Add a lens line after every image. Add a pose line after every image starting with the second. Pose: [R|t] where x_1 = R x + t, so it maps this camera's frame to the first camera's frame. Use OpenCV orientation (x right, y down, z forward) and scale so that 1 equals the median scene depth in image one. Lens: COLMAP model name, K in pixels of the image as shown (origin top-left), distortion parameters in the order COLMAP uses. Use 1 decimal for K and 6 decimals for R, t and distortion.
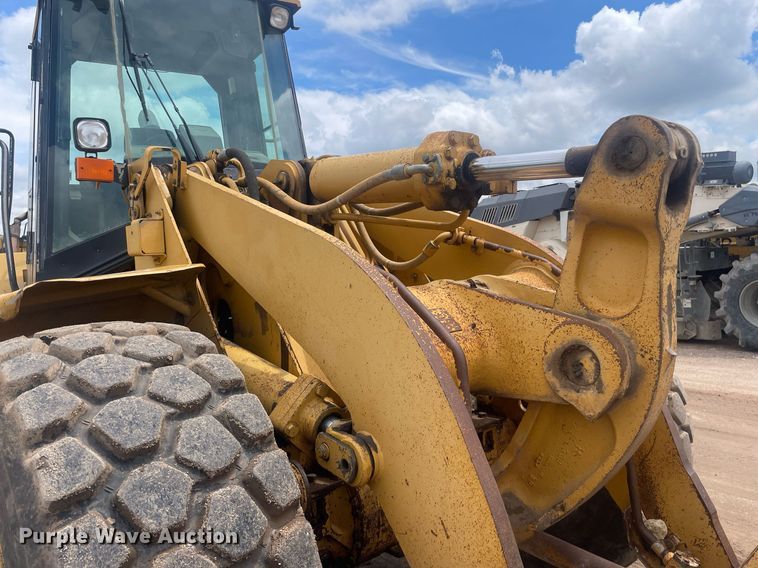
lens RADIAL K [[571.7, 0, 381.9], [0, 571.7, 271.5], [0, 0, 1]] dist [0.083887, -0.119731]
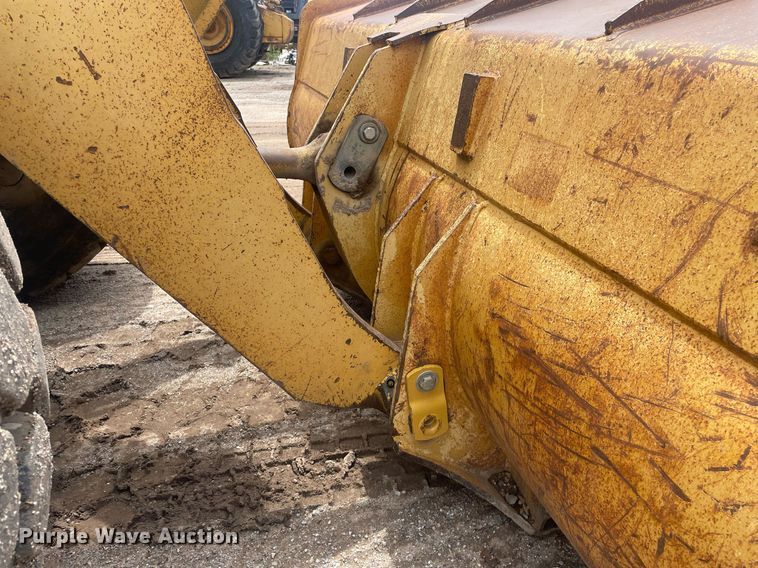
lens RADIAL K [[571.7, 0, 381.9], [0, 571.7, 271.5], [0, 0, 1]] dist [0.083887, -0.119731]
pose [[0.420720, -0.305620, 0.854161, -0.340158], [-0.010285, 0.939878, 0.341355, 0.423567], [-0.907132, -0.152400, 0.392282, 0.430128]]
